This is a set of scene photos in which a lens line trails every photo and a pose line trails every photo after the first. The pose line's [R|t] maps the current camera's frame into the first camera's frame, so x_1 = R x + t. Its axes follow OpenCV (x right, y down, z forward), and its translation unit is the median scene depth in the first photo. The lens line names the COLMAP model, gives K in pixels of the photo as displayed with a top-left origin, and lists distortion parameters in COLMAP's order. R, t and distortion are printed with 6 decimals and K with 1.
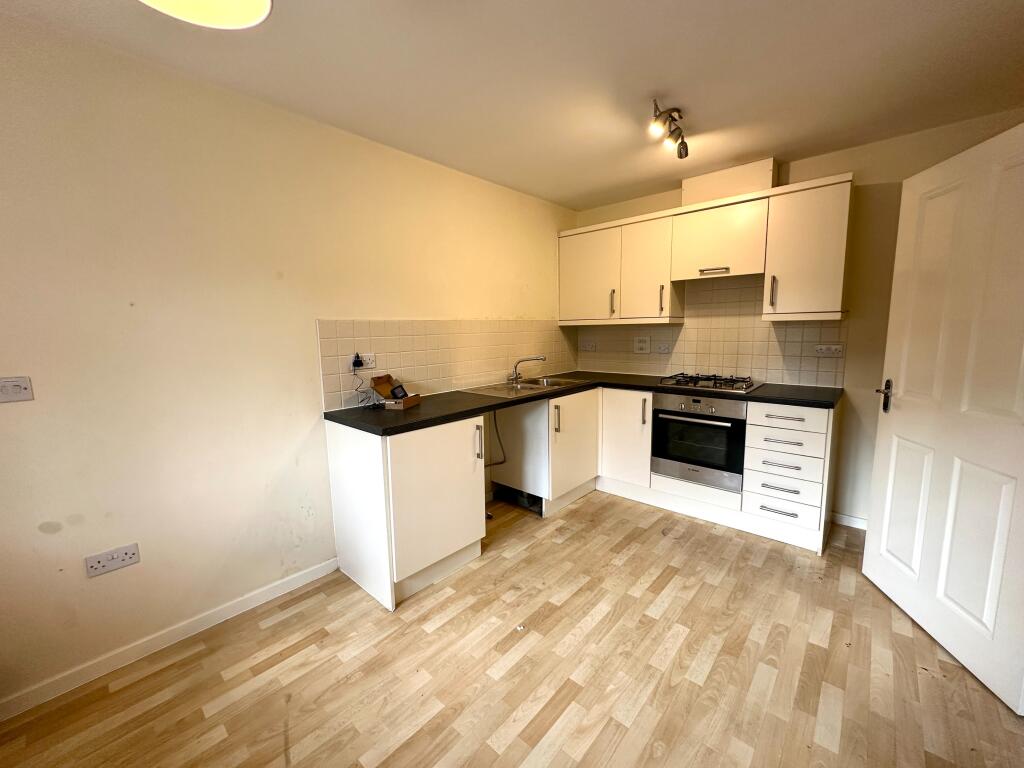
lens RADIAL K [[415.4, 0, 512.4], [0, 415.4, 381.4], [0, 0, 1]] dist [-0.002927, 0.000046]
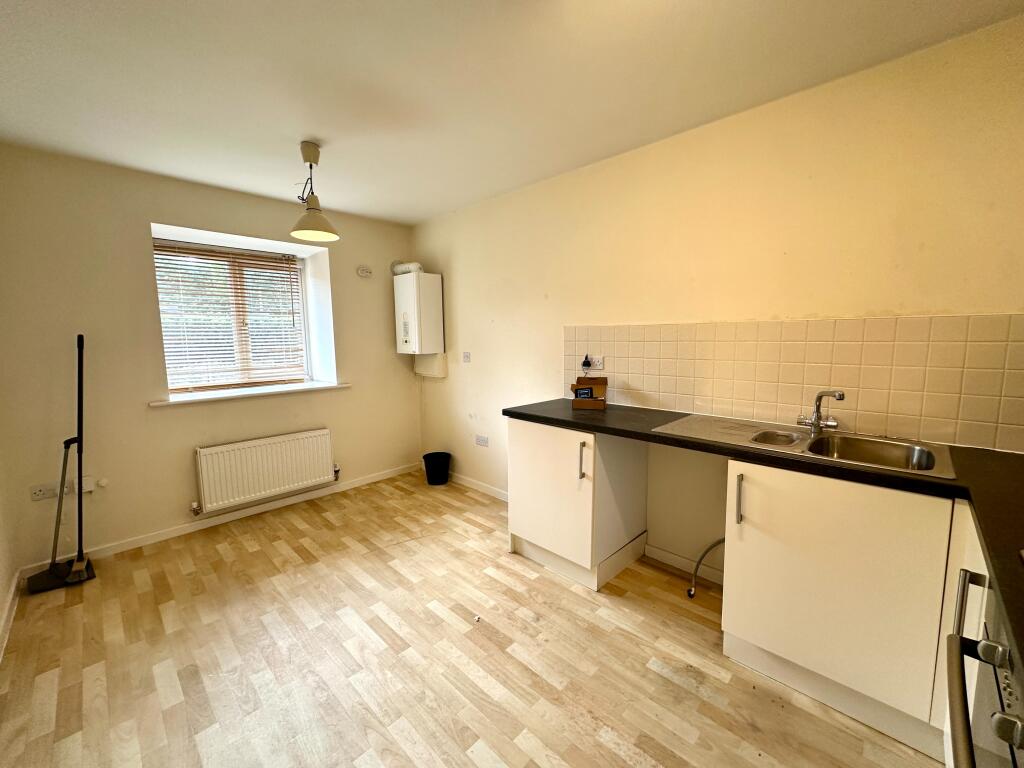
lens RADIAL K [[415.4, 0, 513.3], [0, 415.4, 383.2], [0, 0, 1]] dist [-0.002927, 0.000046]
pose [[-0.046836, 0.134173, -0.989850, 0.973843], [-0.116862, 0.983397, 0.138828, -0.155907], [0.992043, 0.122179, -0.030379, 1.036616]]
